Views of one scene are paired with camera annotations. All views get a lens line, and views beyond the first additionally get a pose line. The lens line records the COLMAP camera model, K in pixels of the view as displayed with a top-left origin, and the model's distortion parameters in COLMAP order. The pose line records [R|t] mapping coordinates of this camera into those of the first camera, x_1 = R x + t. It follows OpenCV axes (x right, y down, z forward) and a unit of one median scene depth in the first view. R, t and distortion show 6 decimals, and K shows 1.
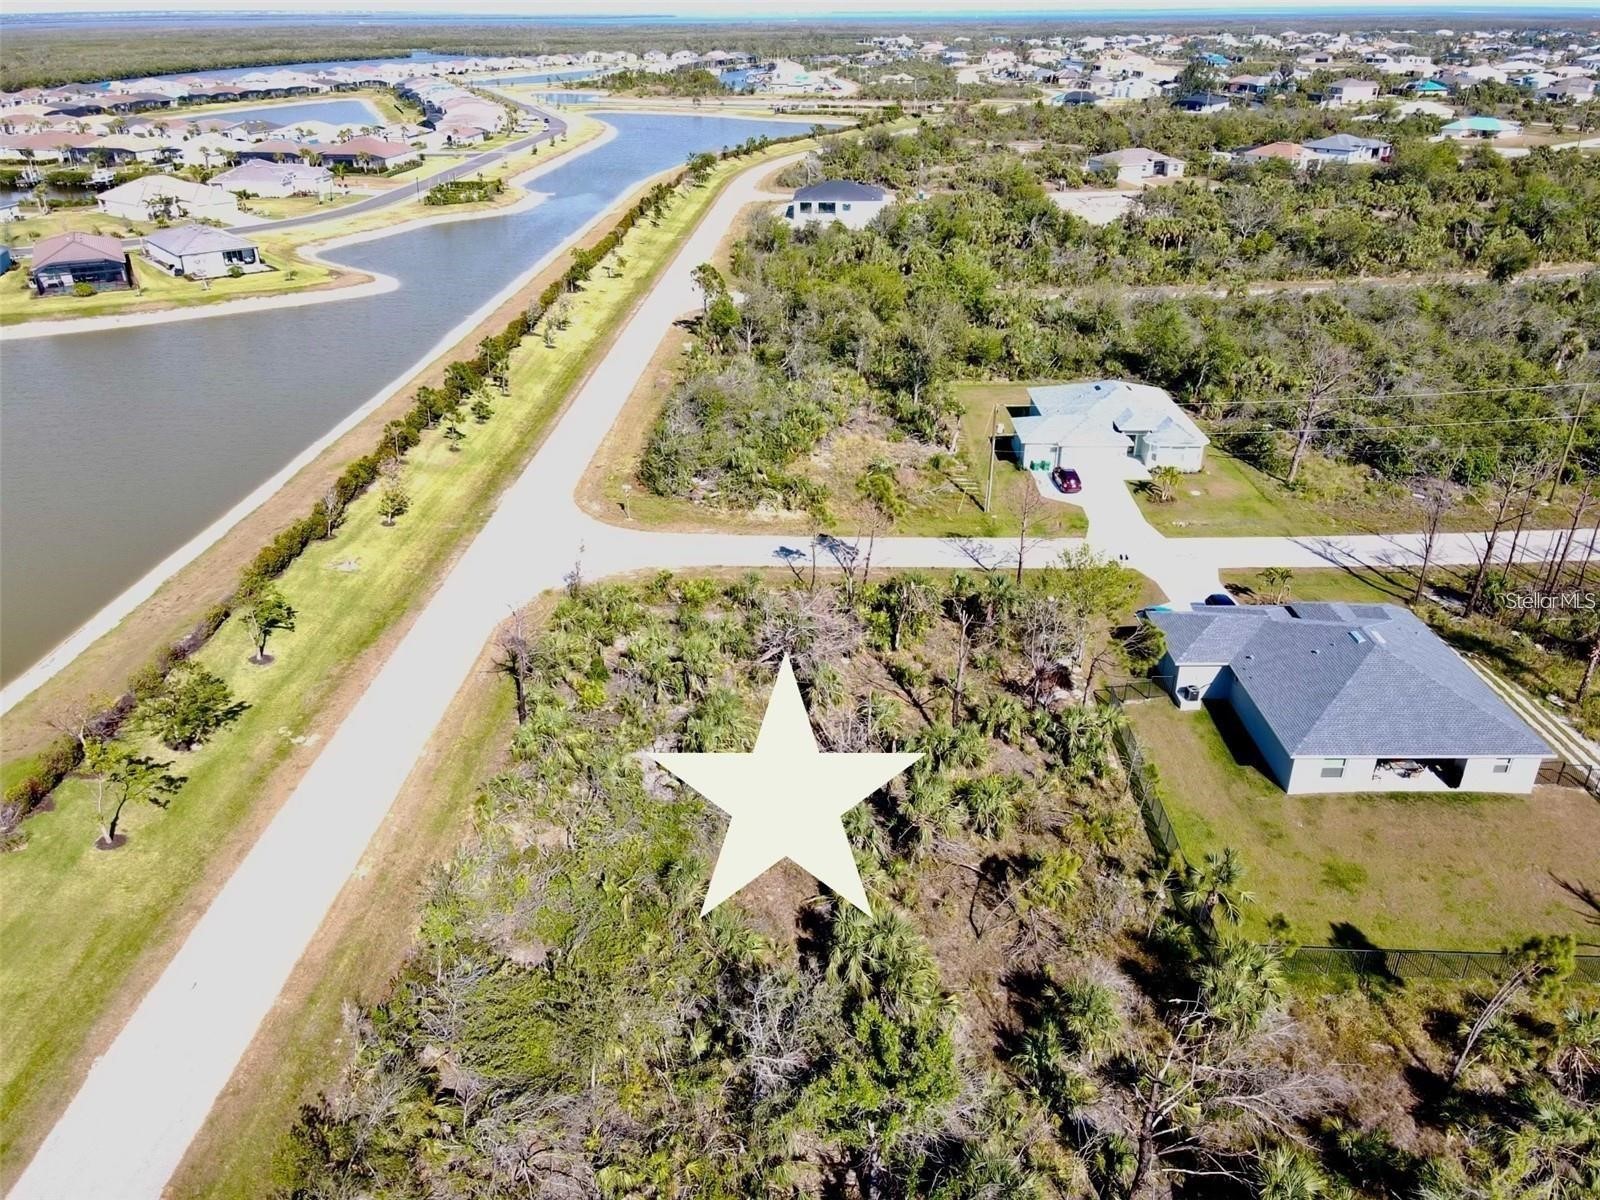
lens RADIAL K [[1176.0, 0, 800.8], [0, 1176.0, 596.5], [0, 0, 1]] dist [-0.000921, 0.029587]
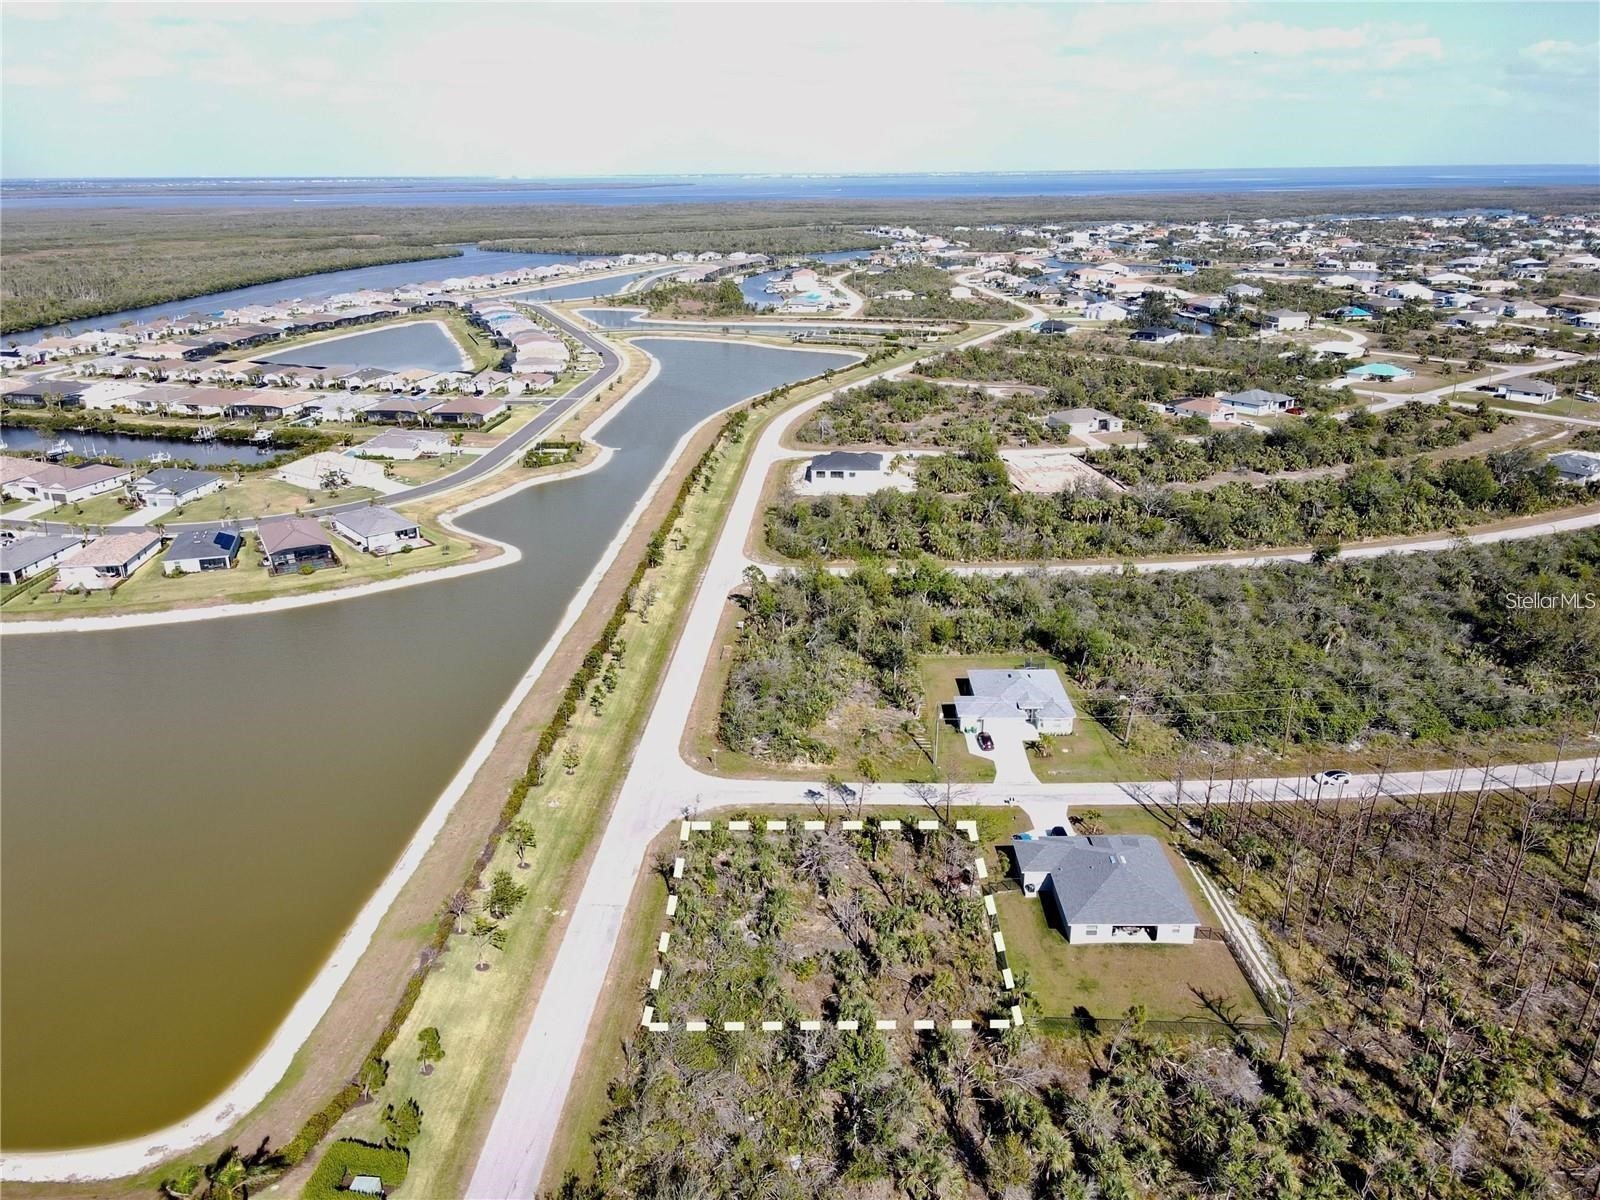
lens RADIAL K [[1176.0, 0, 800.8], [0, 1176.0, 596.5], [0, 0, 1]] dist [-0.000921, 0.029587]
pose [[0.999943, -0.001293, -0.010560, -0.009775], [0.000079, 0.993457, -0.114210, -0.116738], [0.010639, 0.114202, 0.993401, -0.647916]]
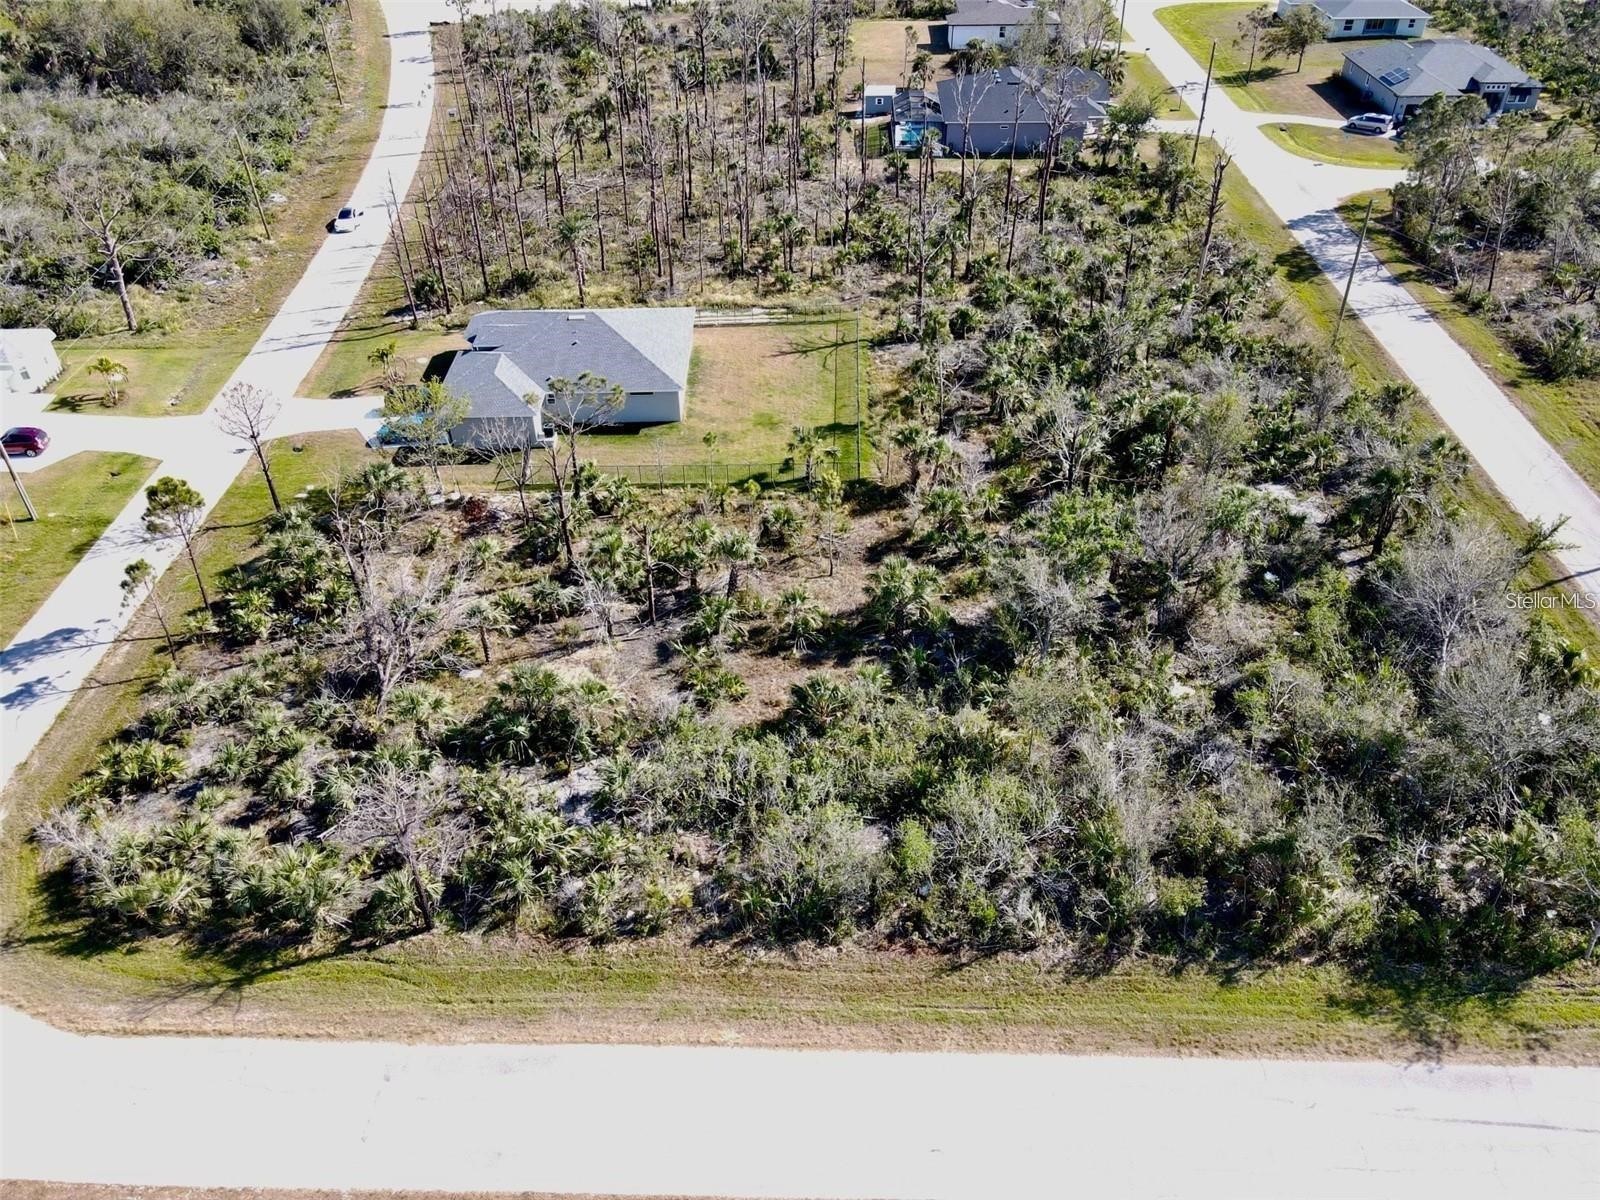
lens RADIAL K [[1176.0, 0, 800.8], [0, 1176.0, 596.5], [0, 0, 1]] dist [-0.000921, 0.029587]
pose [[-0.012552, -0.608848, 0.793187, -0.484576], [0.457112, 0.702015, 0.546098, -0.227037], [-0.889320, 0.369430, 0.269501, 0.374373]]
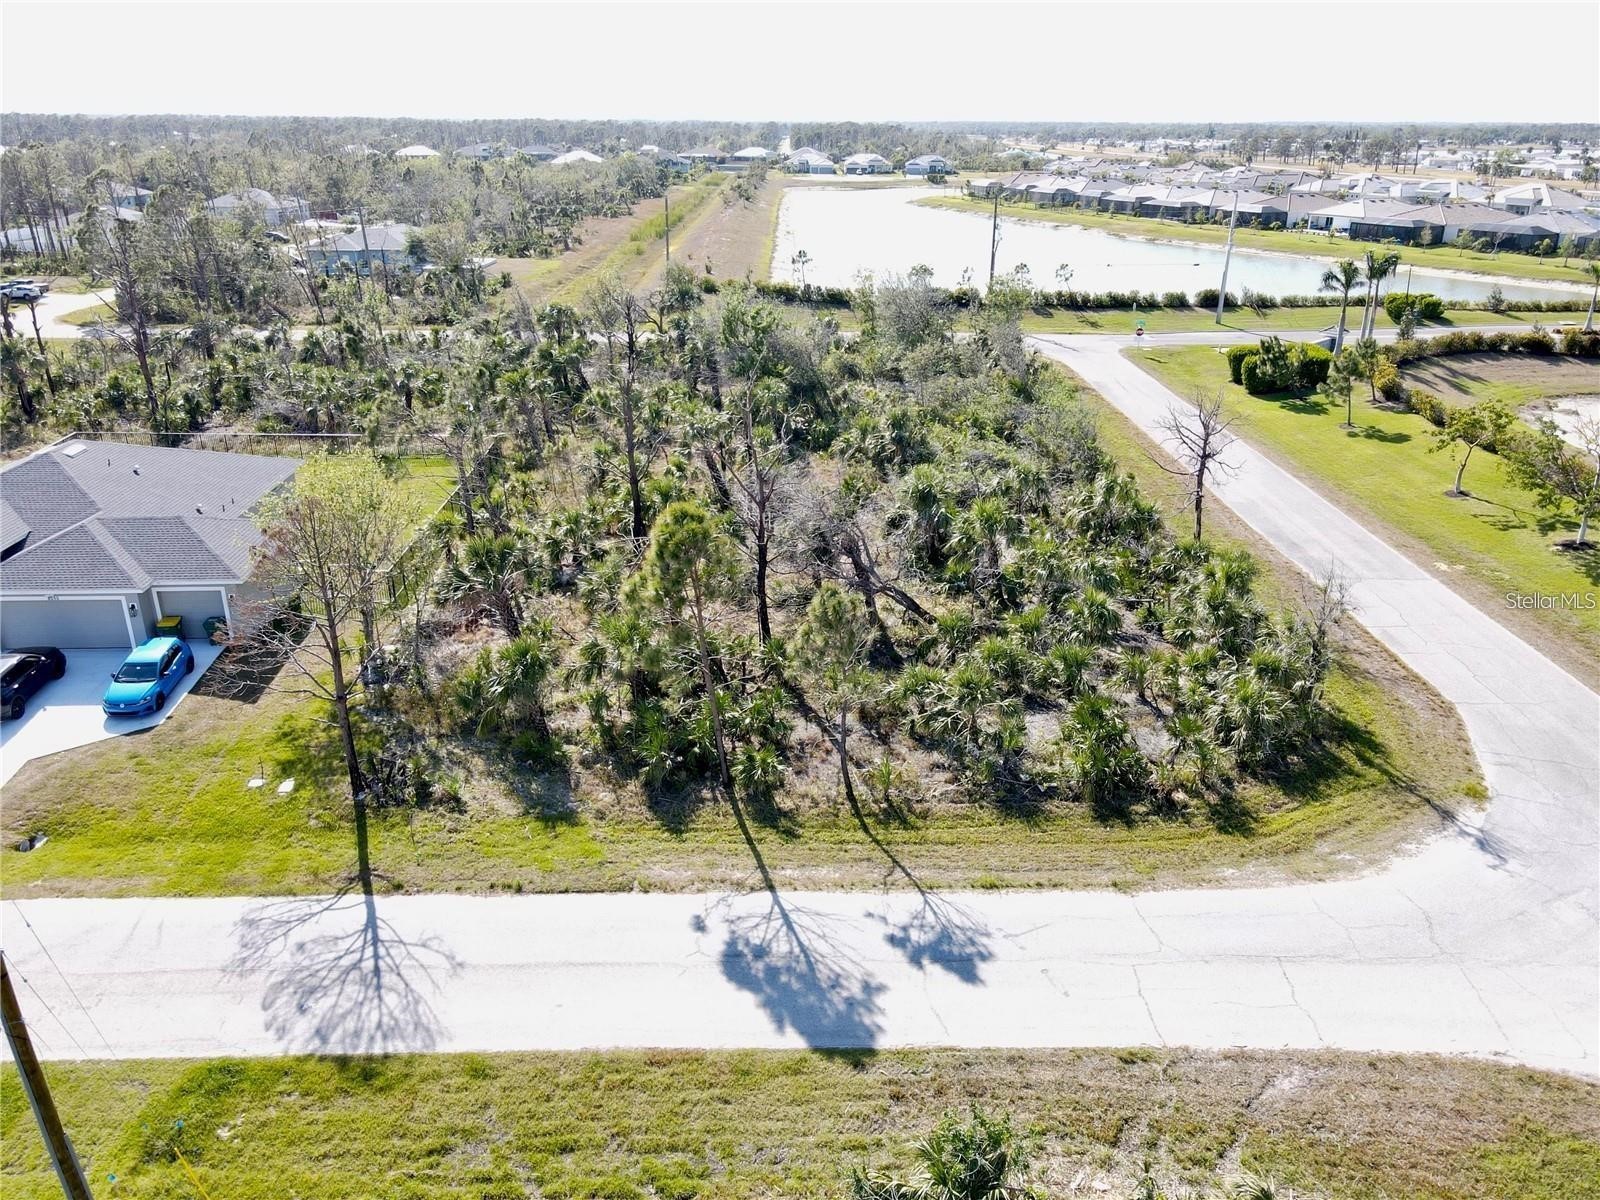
lens RADIAL K [[1176.0, 0, 800.8], [0, 1176.0, 596.5], [0, 0, 1]] dist [-0.000921, 0.029587]
pose [[-0.998847, 0.014767, -0.045690, 0.038471], [-0.024705, 0.657886, 0.752712, -0.316580], [0.041174, 0.752973, -0.656762, 1.059701]]
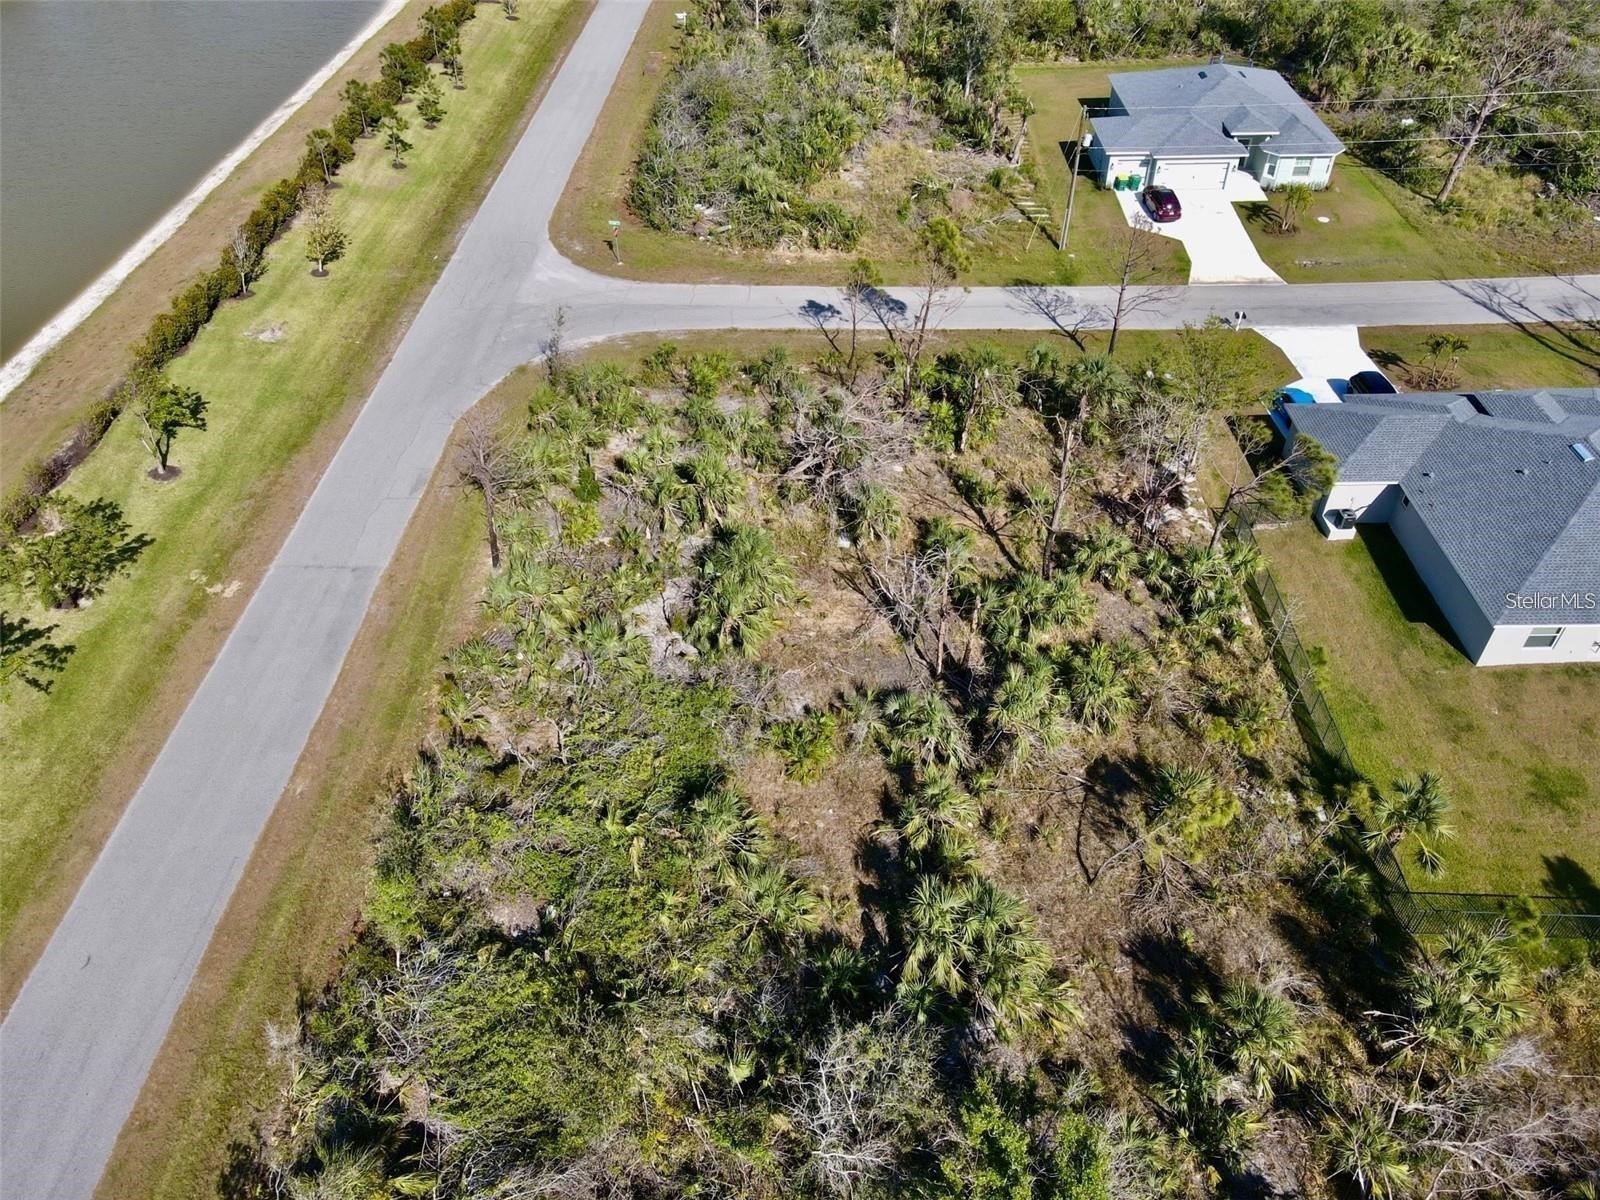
lens RADIAL K [[1176.0, 0, 800.8], [0, 1176.0, 596.5], [0, 0, 1]] dist [-0.000921, 0.029587]
pose [[0.999957, -0.008294, -0.004156, -0.019542], [0.009088, 0.965759, 0.259280, -0.052807], [0.001863, -0.259307, 0.965793, 0.160962]]
